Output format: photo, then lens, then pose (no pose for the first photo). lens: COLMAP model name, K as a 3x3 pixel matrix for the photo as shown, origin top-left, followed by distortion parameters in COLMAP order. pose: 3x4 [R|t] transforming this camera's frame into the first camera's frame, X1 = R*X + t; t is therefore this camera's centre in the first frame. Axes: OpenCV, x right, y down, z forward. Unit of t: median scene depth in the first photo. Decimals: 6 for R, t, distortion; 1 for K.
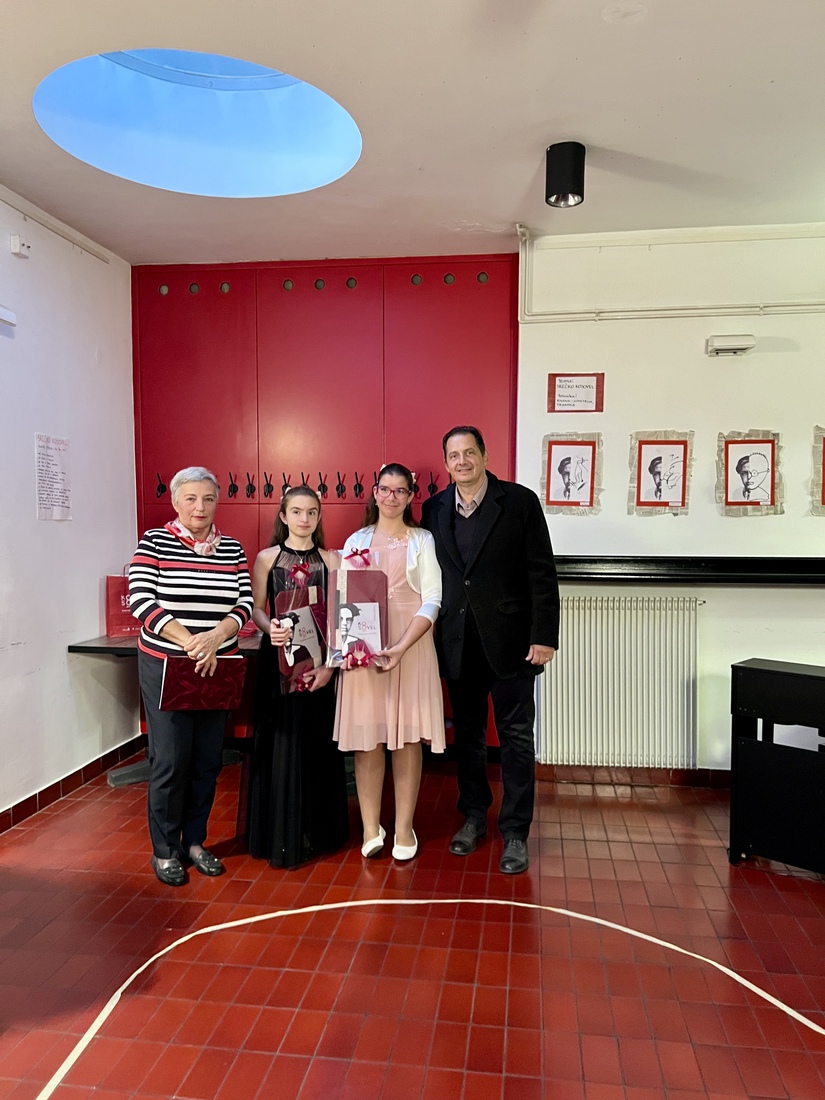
lens RADIAL K [[837.2, 0, 425.1], [0, 837.2, 554.5], [0, 0, 1]] dist [0.109732, -0.250329]
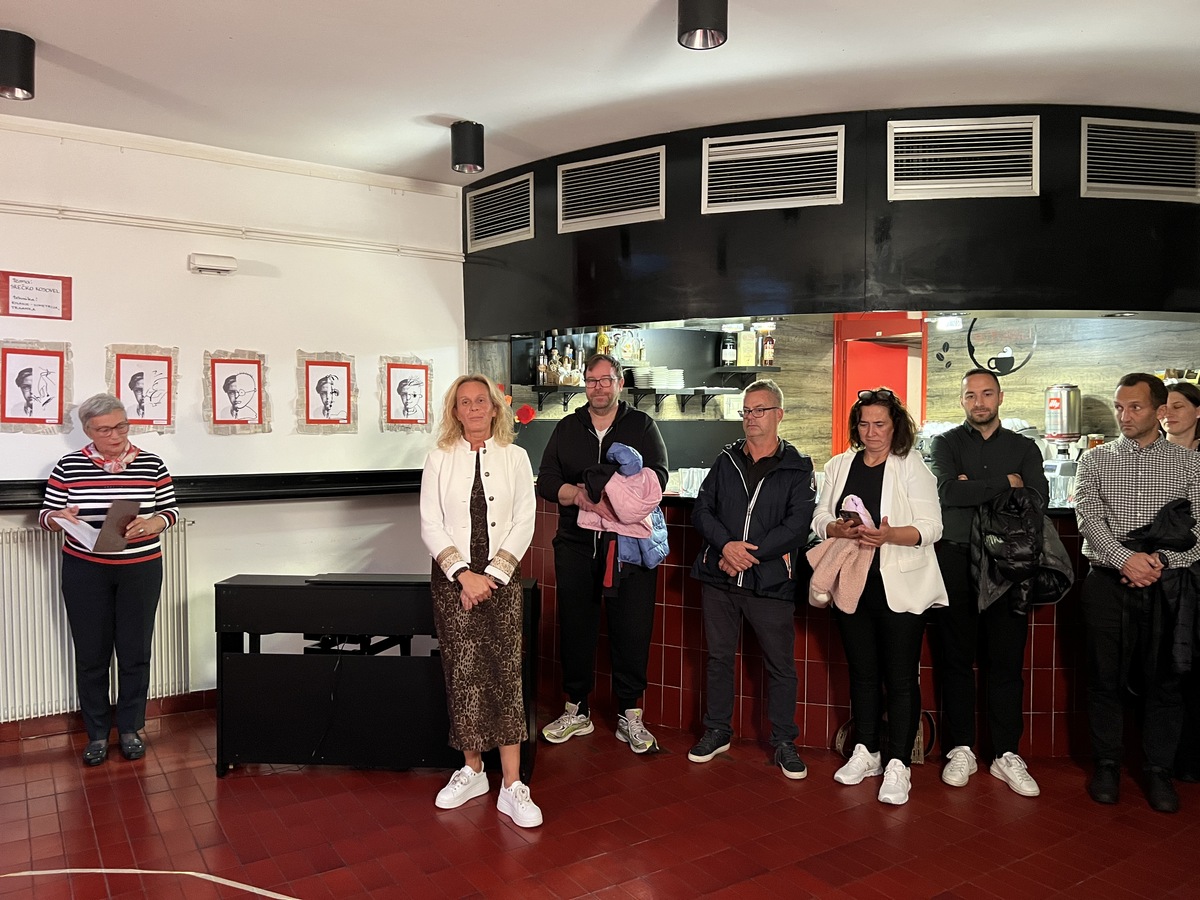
lens RADIAL K [[909.5, 0, 603.3], [0, 909.5, 452.5], [0, 0, 1]] dist [0.028234, -0.030910]
pose [[0.758148, -0.020174, 0.651770, 0.000478], [0.023563, 0.999716, 0.003536, -0.017090], [-0.651656, 0.012677, 0.758408, -0.116954]]
